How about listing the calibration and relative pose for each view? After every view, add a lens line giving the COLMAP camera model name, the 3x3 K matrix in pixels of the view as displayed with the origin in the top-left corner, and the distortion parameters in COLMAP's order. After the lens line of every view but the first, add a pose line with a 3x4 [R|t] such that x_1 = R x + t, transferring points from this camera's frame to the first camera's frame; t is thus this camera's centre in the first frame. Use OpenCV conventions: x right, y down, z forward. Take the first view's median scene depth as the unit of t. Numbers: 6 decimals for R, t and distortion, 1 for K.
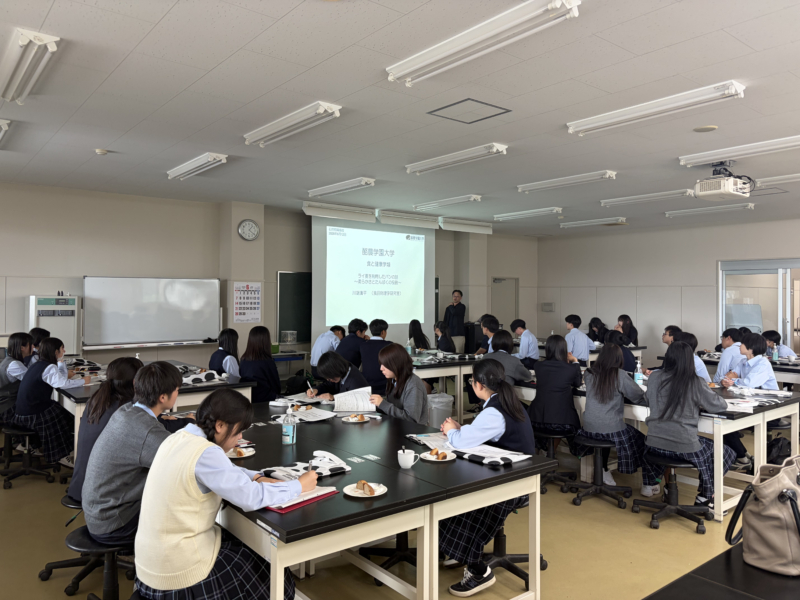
lens RADIAL K [[596.3, 0, 400.0], [0, 596.3, 300.0], [0, 0, 1]] dist [0.042304, 0.000681]
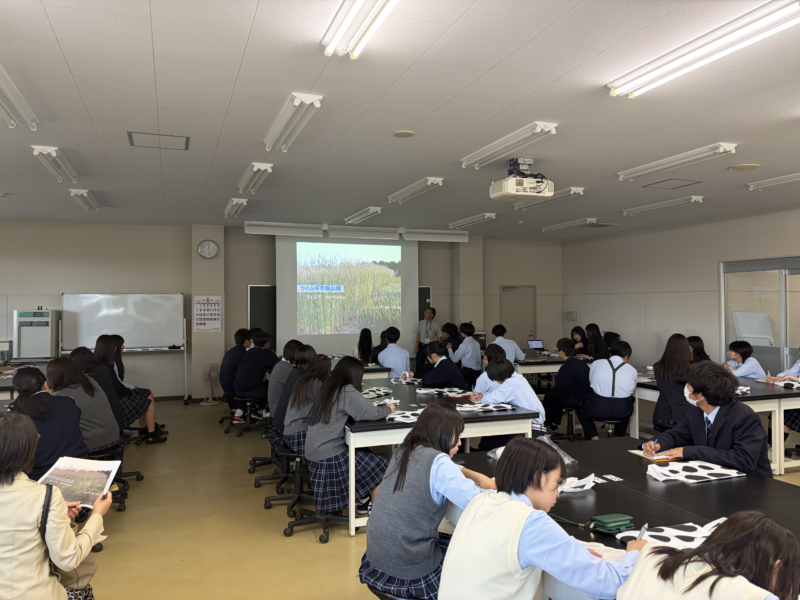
lens RADIAL K [[596.3, 0, 400.0], [0, 596.3, 300.0], [0, 0, 1]] dist [0.042304, 0.000681]
pose [[0.946120, -0.012939, -0.323557, 0.450974], [0.008162, 0.999837, -0.016116, -0.000862], [0.323712, 0.012607, 0.946072, 0.052872]]
